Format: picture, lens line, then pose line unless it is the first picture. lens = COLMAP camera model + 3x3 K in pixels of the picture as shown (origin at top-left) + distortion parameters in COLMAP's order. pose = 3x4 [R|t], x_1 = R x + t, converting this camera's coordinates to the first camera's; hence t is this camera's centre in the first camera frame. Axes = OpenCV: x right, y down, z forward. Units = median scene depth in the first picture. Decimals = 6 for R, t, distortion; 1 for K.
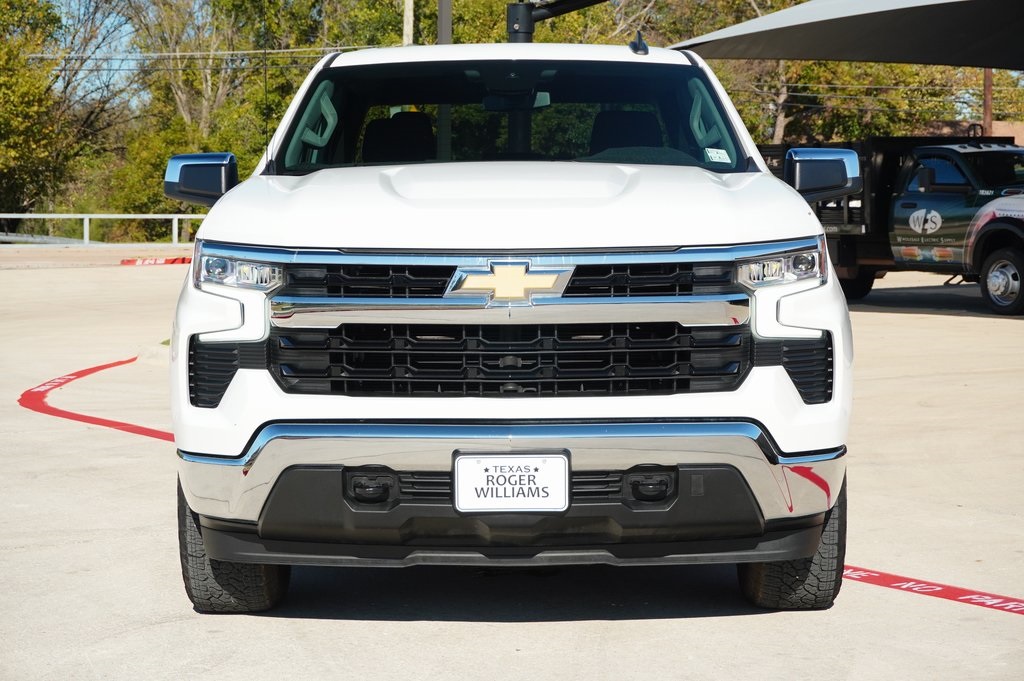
lens RADIAL K [[2174.1, 0, 512.0], [0, 2174.1, 340.5], [0, 0, 1]] dist [0.067268, 0.493456]
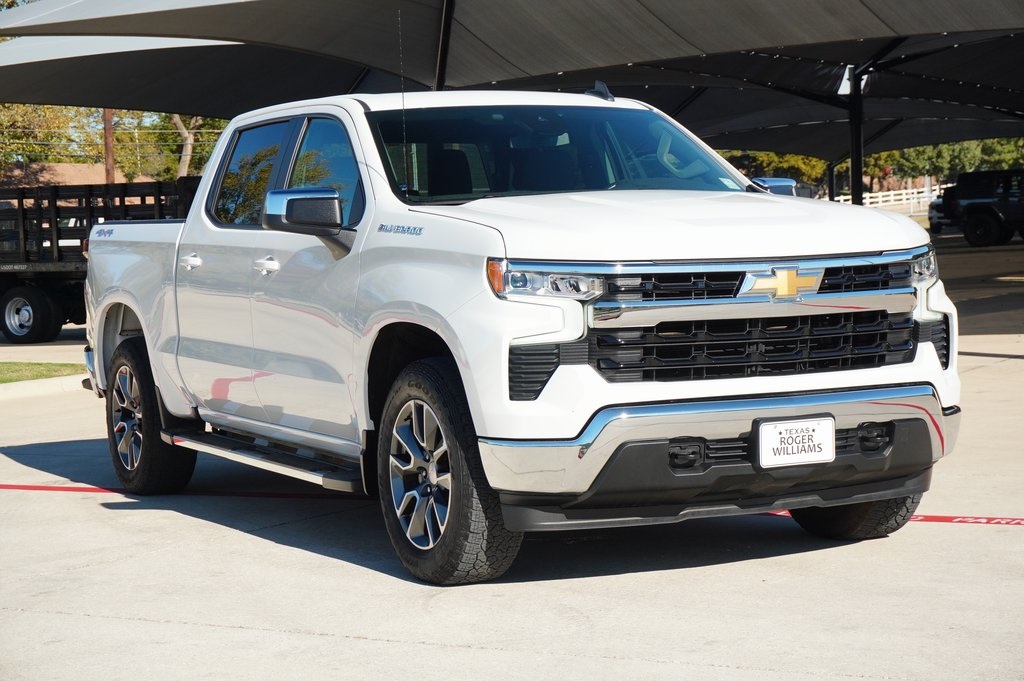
lens RADIAL K [[2174.1, 0, 512.0], [0, 2174.1, 340.5], [0, 0, 1]] dist [0.067268, 0.493456]
pose [[0.884636, -0.045432, 0.464064, -0.714544], [0.054477, 0.998496, -0.006096, 0.005406], [-0.463089, 0.030674, 0.885781, -0.038637]]
